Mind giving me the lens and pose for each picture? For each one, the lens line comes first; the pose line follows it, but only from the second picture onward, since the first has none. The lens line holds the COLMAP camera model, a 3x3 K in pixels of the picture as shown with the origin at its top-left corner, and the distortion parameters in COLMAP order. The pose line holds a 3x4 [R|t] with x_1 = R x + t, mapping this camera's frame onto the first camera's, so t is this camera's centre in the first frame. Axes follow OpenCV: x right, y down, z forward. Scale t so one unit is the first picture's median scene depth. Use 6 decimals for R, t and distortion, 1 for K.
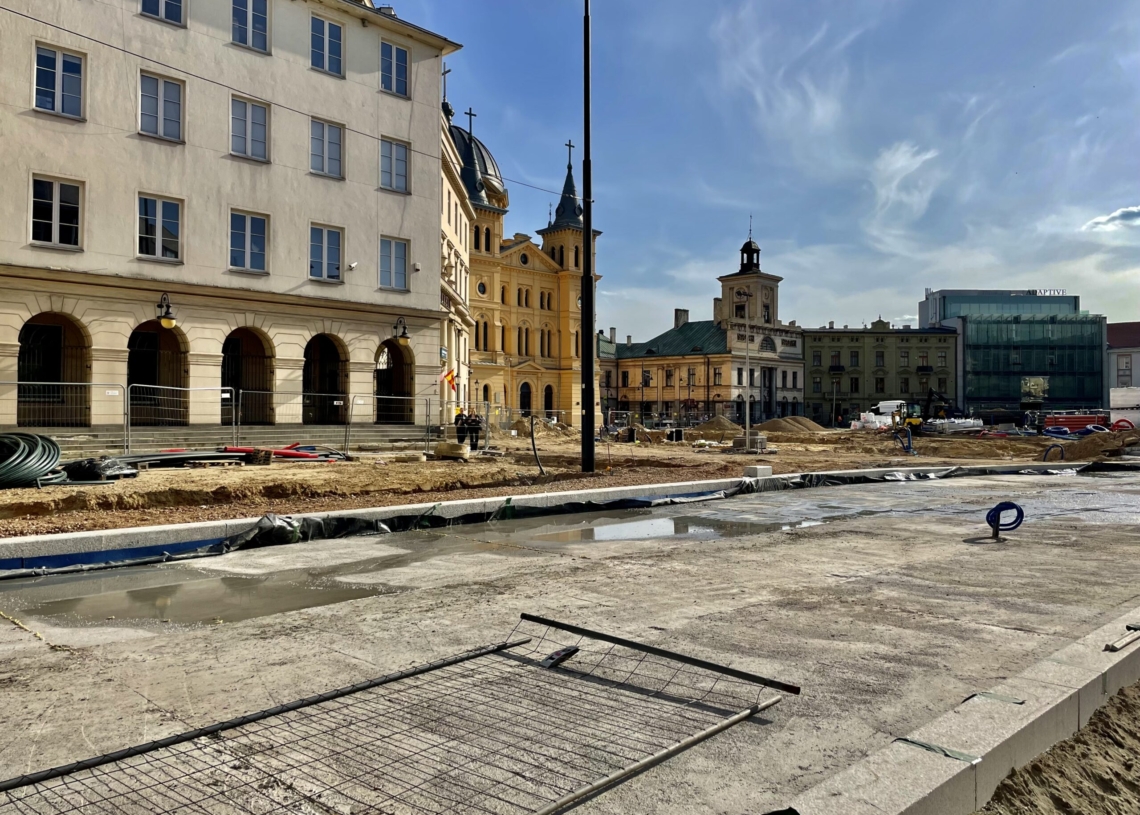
lens RADIAL K [[883.3, 0, 570.2], [0, 883.3, 391.2], [0, 0, 1]] dist [0.102412, -0.127561]
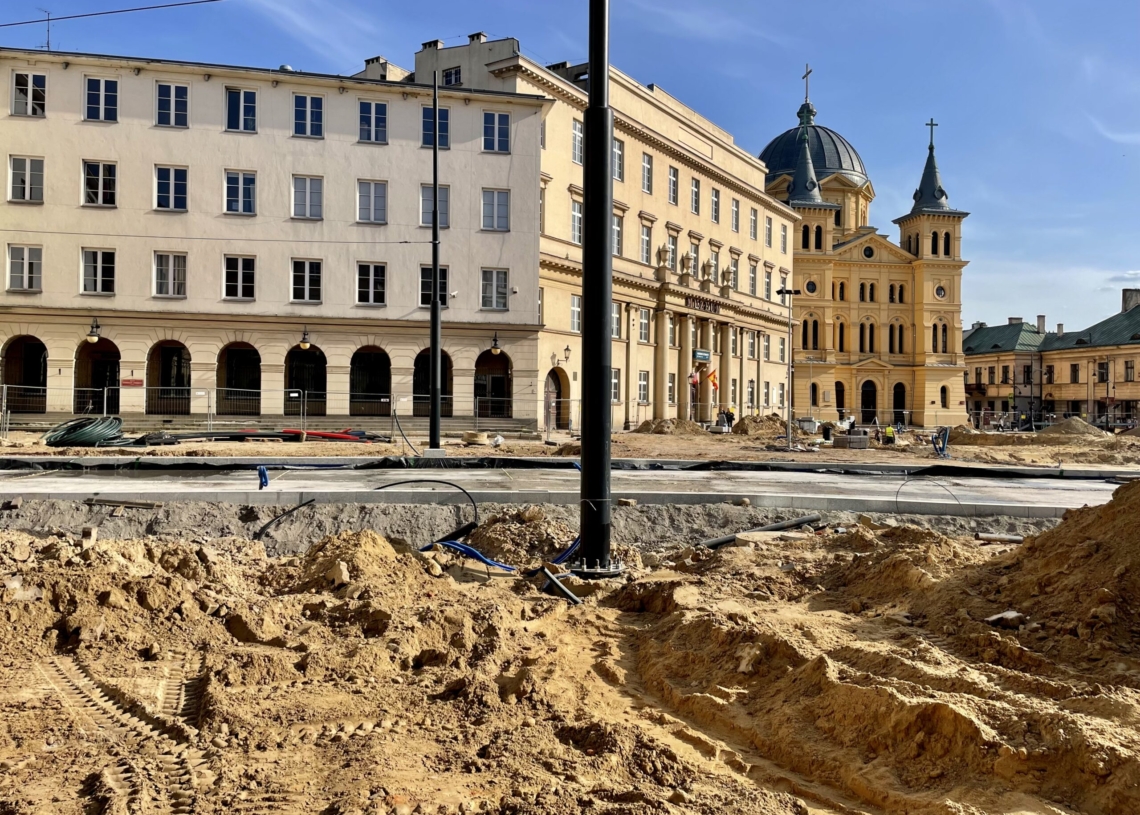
lens RADIAL K [[883.3, 0, 566.5], [0, 883.3, 397.9], [0, 0, 1]] dist [0.102412, -0.127561]
pose [[0.835126, -0.001297, -0.550057, 0.222184], [0.006024, 0.999959, 0.006787, 0.000662], [0.550025, -0.008982, 0.835100, 0.006338]]
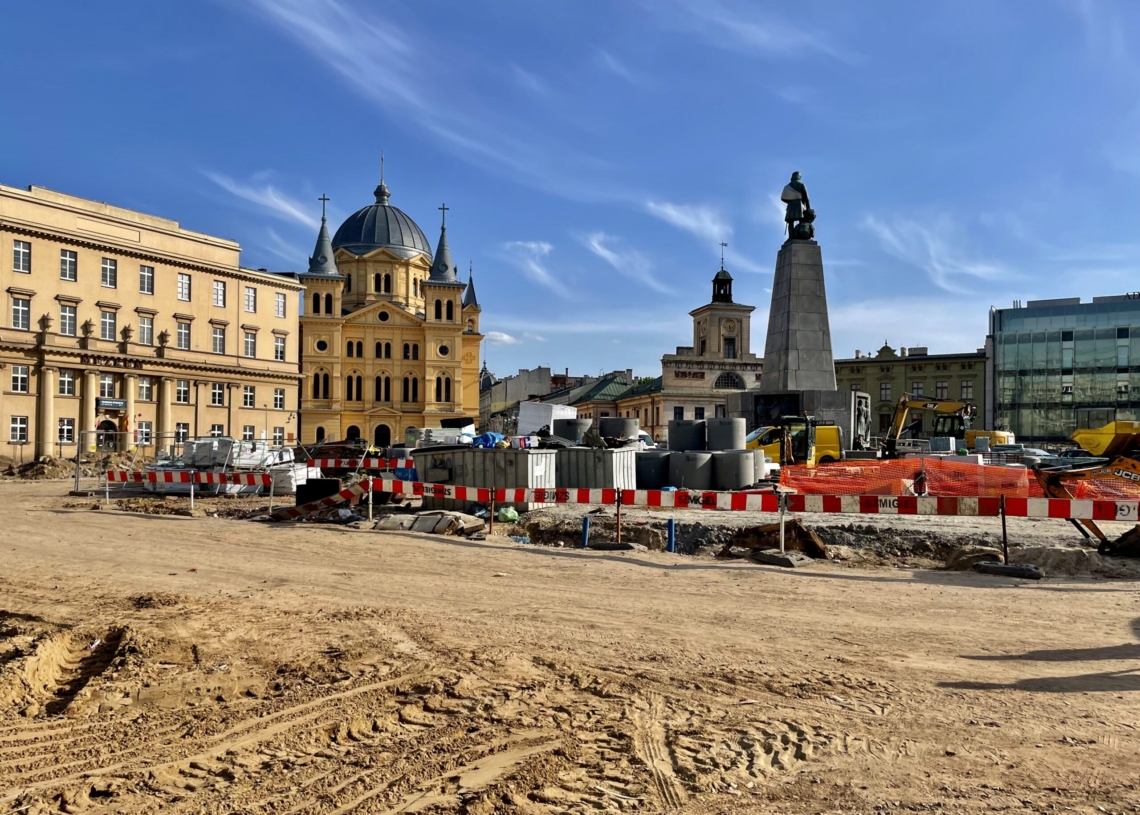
lens RADIAL K [[883.3, 0, 557.4], [0, 883.3, 443.1], [0, 0, 1]] dist [0.102412, -0.127561]
pose [[0.839025, -0.000394, -0.544093, 0.808225], [0.005261, 0.999959, 0.007388, 0.006844], [0.544068, -0.009061, 0.838992, 0.172567]]
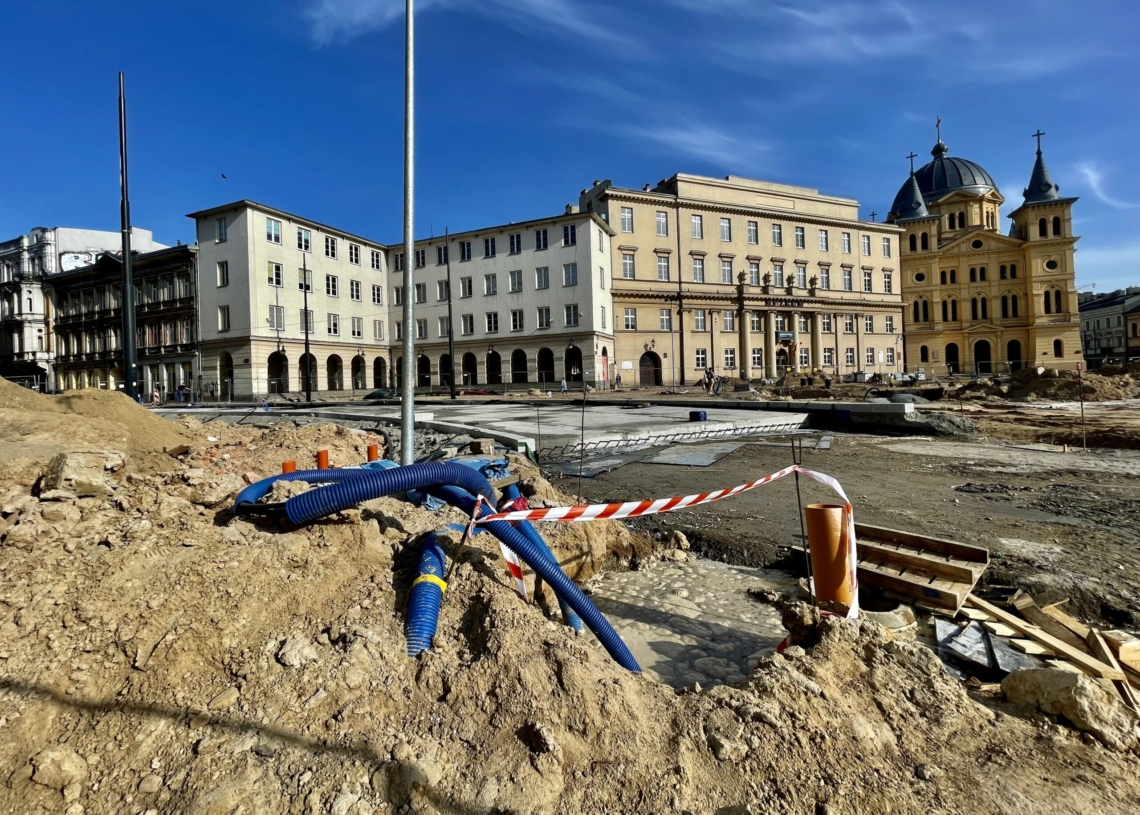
lens RADIAL K [[491.9, 0, 572.2], [0, 491.9, 377.4], [0, 0, 1]] dist [-0.001241, 0.000304]
pose [[0.381710, -0.023471, -0.923984, 0.403623], [0.058373, 0.998294, -0.001244, 0.010727], [0.922437, -0.053461, 0.382428, 0.186773]]
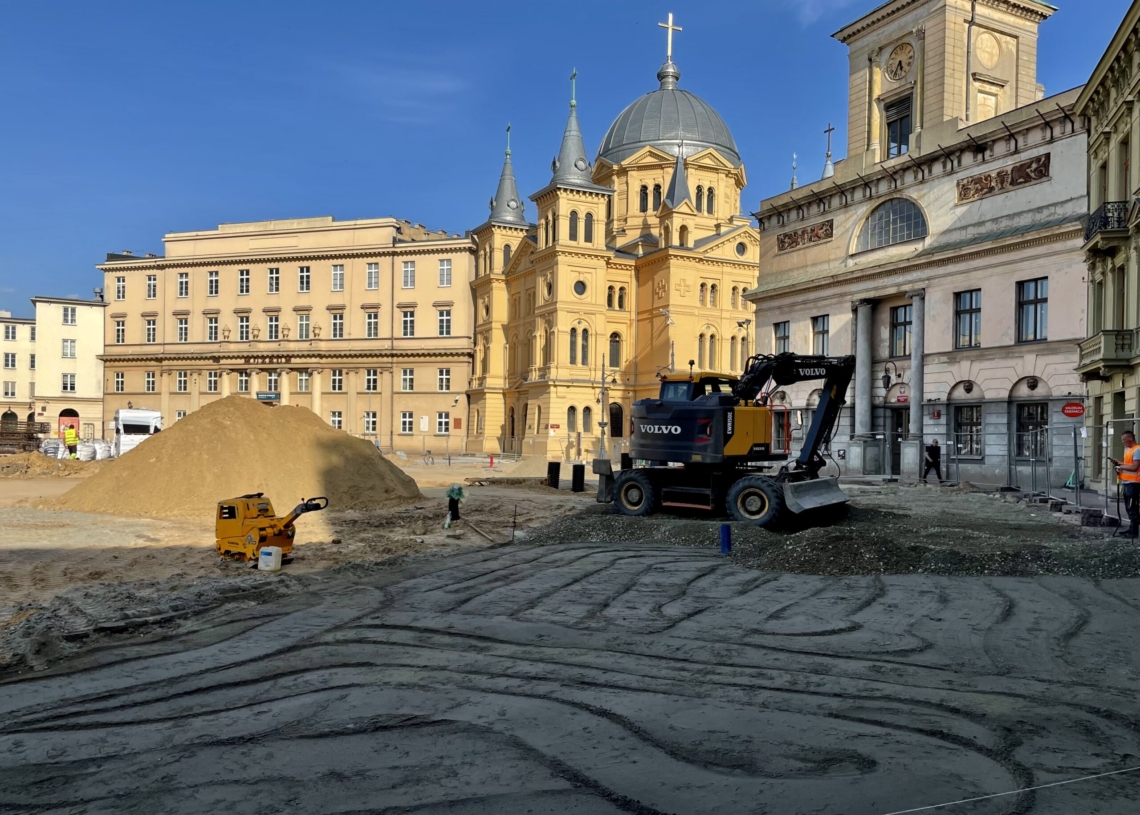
lens RADIAL K [[883.3, 0, 576.0], [0, 883.3, 432.7], [0, 0, 1]] dist [0.102412, -0.127561]
pose [[-0.316039, -0.015765, -0.948615, 0.787971], [0.011213, 0.999730, -0.020351, 0.038468], [0.948680, -0.017068, -0.315777, 1.392927]]
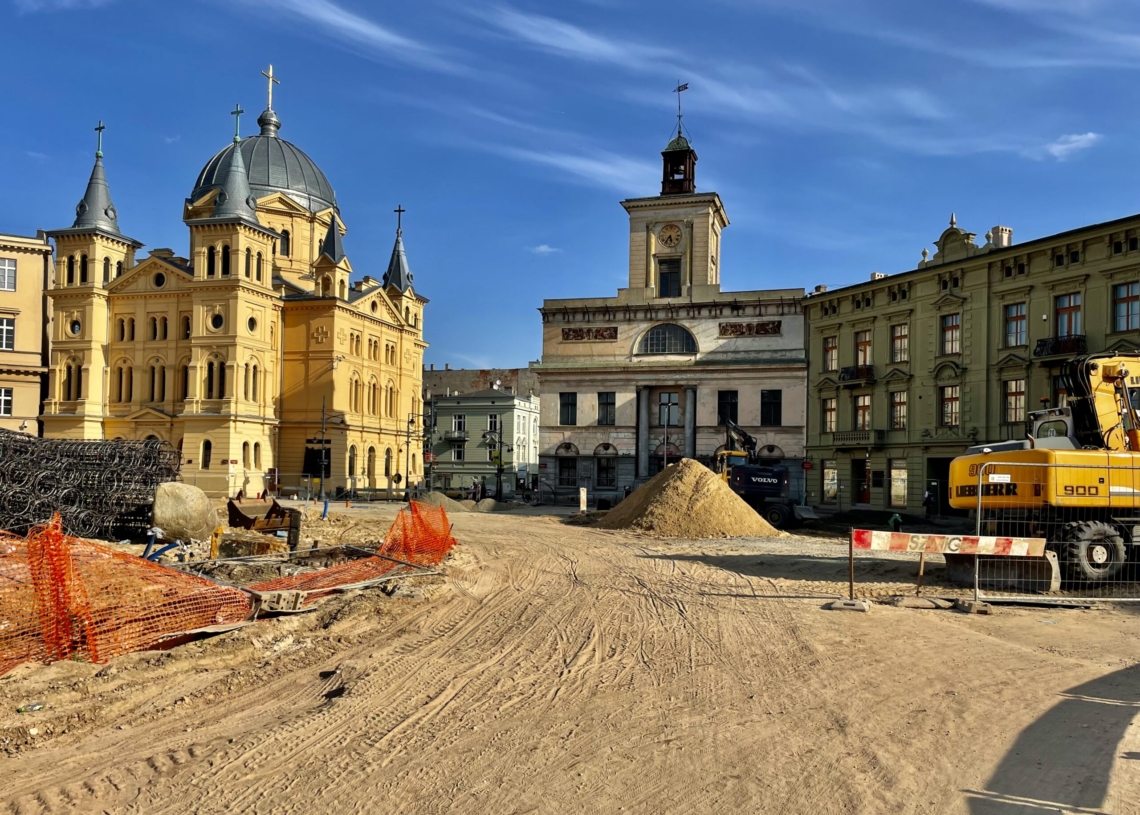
lens RADIAL K [[883.3, 0, 569.9], [0, 883.3, 438.8], [0, 0, 1]] dist [0.102412, -0.127561]
pose [[0.462151, -0.035674, -0.886084, 0.882536], [0.009085, 0.999329, -0.035495, 0.026623], [0.886755, 0.008354, 0.462165, 1.019583]]
